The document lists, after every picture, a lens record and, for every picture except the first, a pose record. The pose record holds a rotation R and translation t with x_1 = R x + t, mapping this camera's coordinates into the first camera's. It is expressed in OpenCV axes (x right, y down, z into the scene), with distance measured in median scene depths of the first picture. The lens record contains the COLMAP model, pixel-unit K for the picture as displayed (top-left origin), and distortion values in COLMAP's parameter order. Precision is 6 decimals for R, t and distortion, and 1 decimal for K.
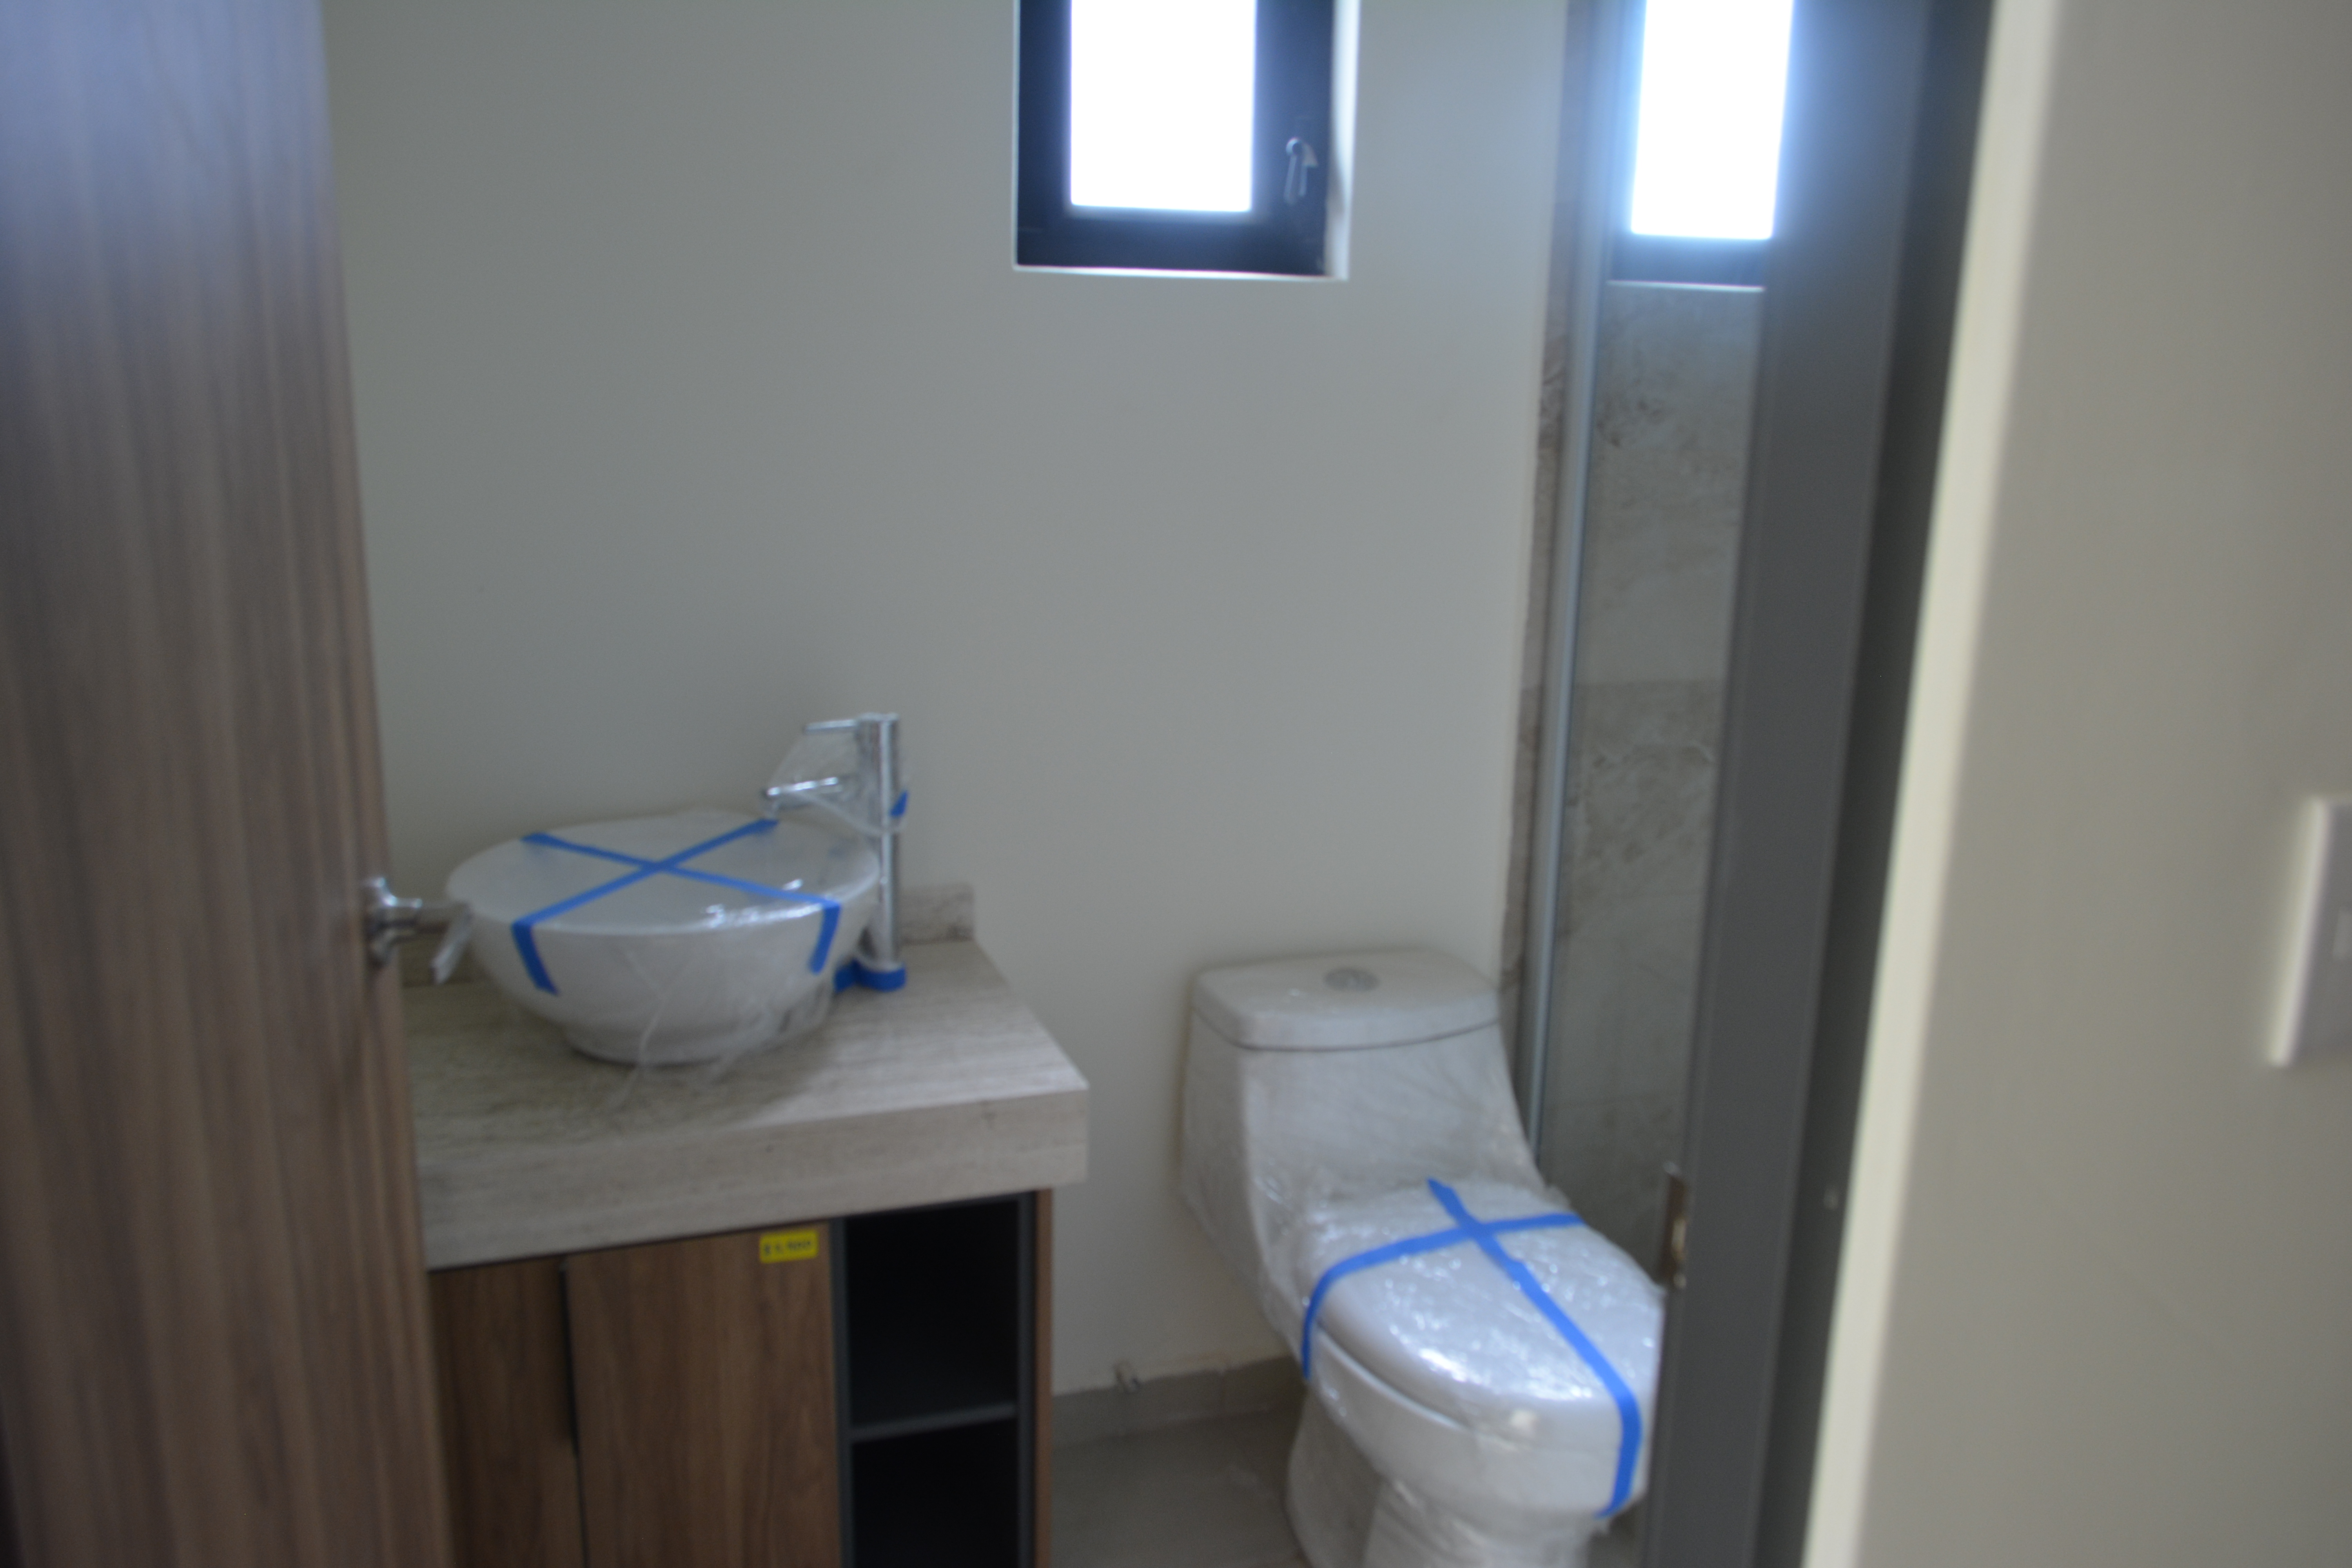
lens RADIAL K [[1831.5, 0, 1169.7], [0, 1831.5, 794.0], [0, 0, 1]] dist [-0.012999, 0.006025]
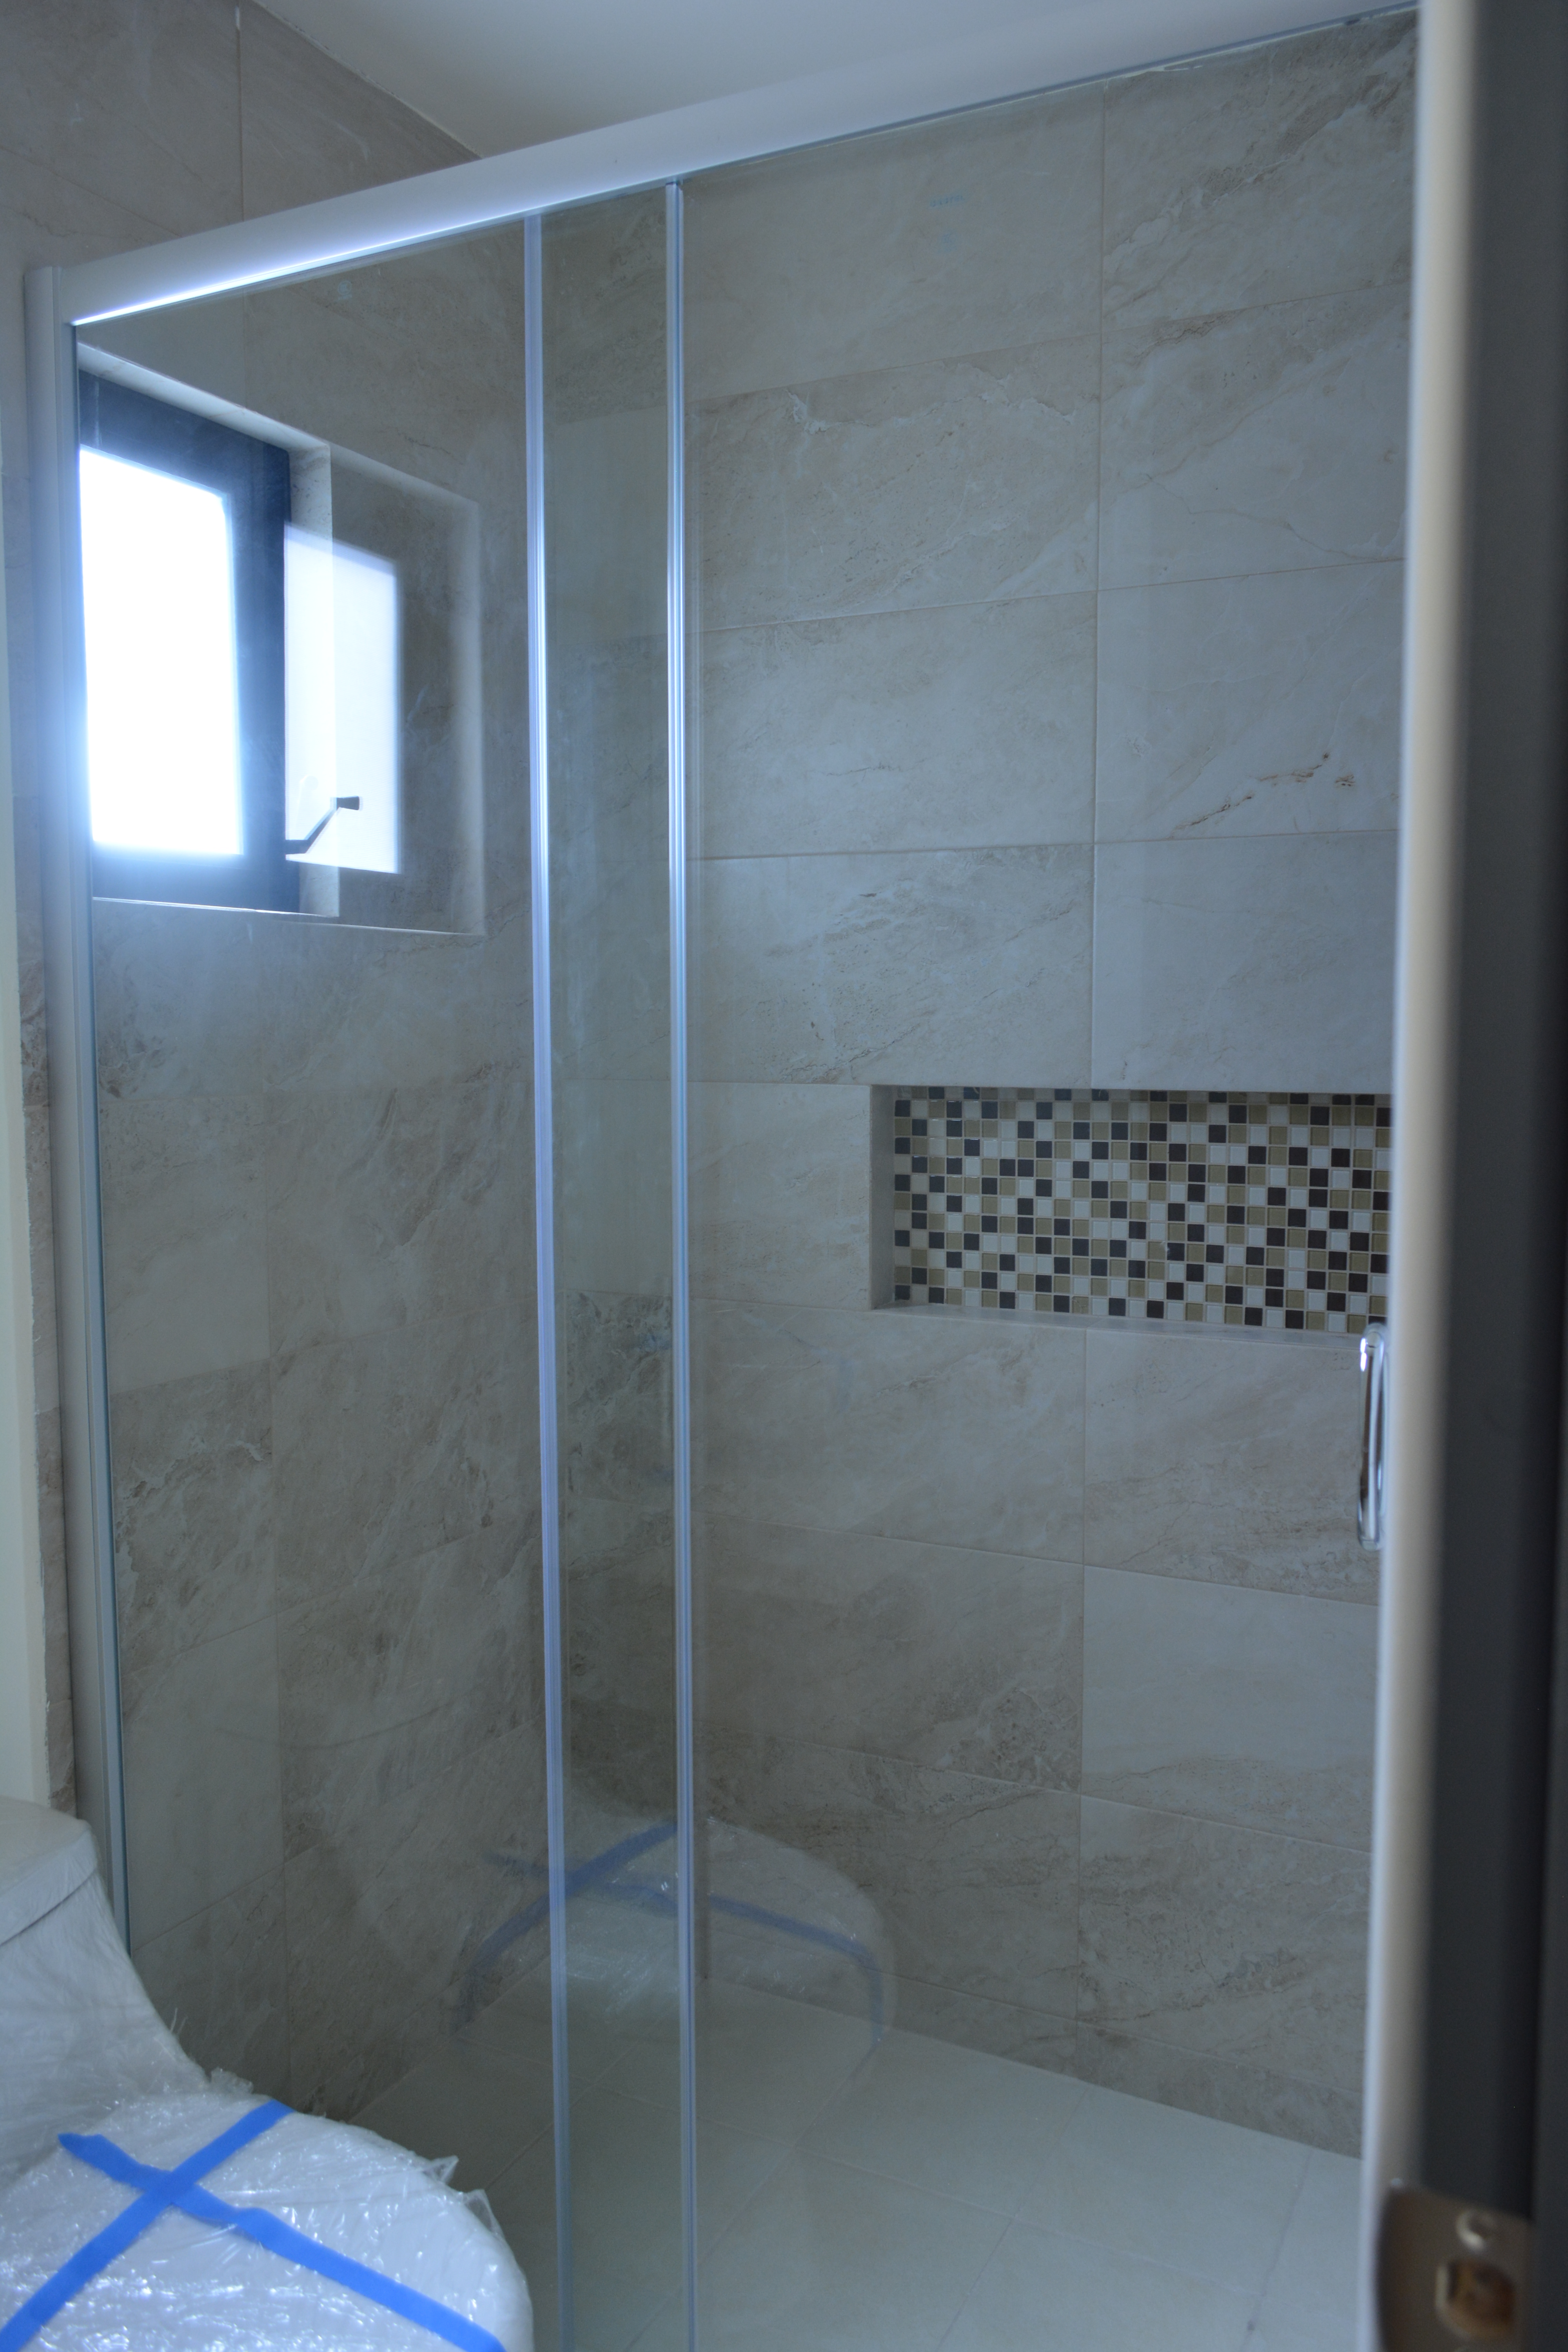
lens RADIAL K [[1831.5, 0, 800.5], [0, 1831.5, 1158.5], [0, 0, 1]] dist [-0.012999, 0.006025]
pose [[0.725582, -0.081853, 0.683250, -0.089707], [0.188932, 0.978440, -0.083421, -0.039304], [-0.661691, 0.189617, 0.725403, 0.221995]]
